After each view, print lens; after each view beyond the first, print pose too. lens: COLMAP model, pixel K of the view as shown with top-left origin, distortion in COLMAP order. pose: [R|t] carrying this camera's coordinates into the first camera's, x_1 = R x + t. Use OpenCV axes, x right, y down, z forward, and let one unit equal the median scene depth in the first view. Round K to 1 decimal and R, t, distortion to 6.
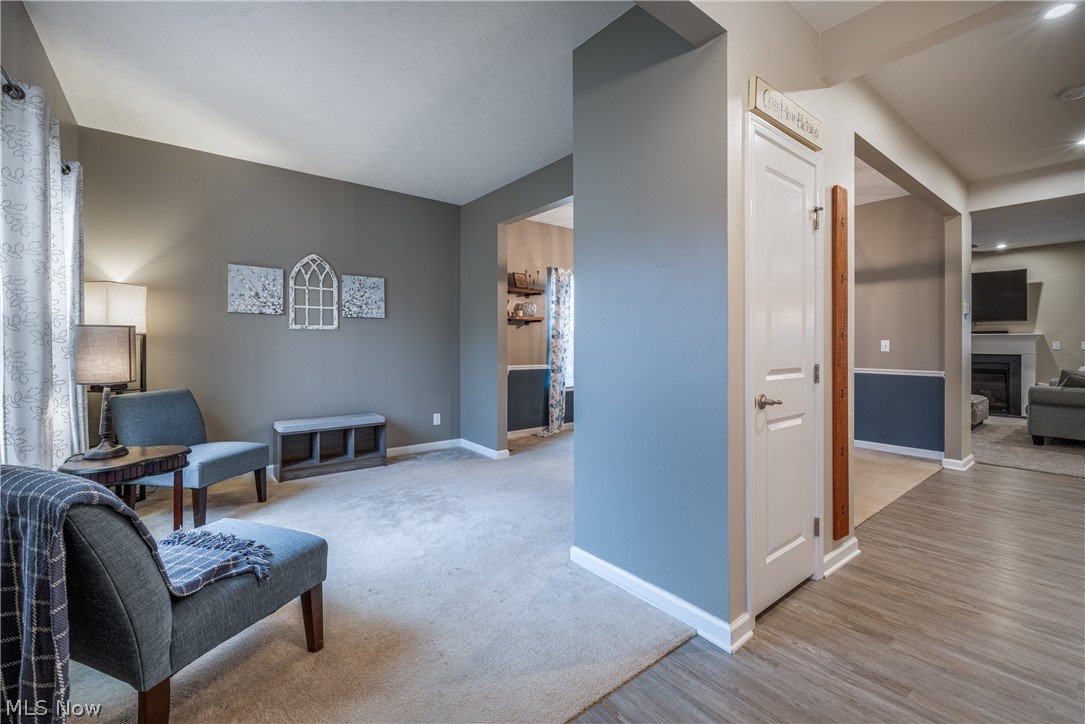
lens RADIAL K [[466.9, 0, 541.6], [0, 466.9, 353.1], [0, 0, 1]] dist [-0.001560, -0.000127]
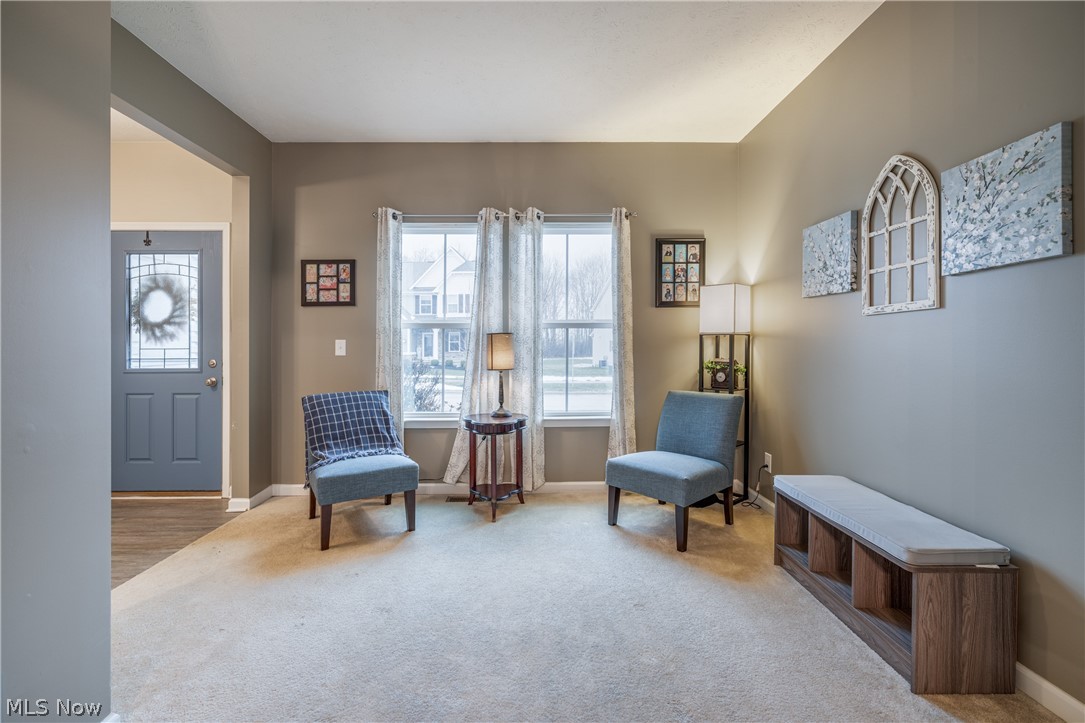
lens RADIAL K [[466.9, 0, 533.7], [0, 466.9, 345.1], [0, 0, 1]] dist [-0.001560, -0.000127]
pose [[-0.624356, 0.002236, -0.781137, 0.117818], [-0.010042, 0.999890, 0.010889, -0.018874], [0.781076, 0.014643, -0.624265, 1.013053]]
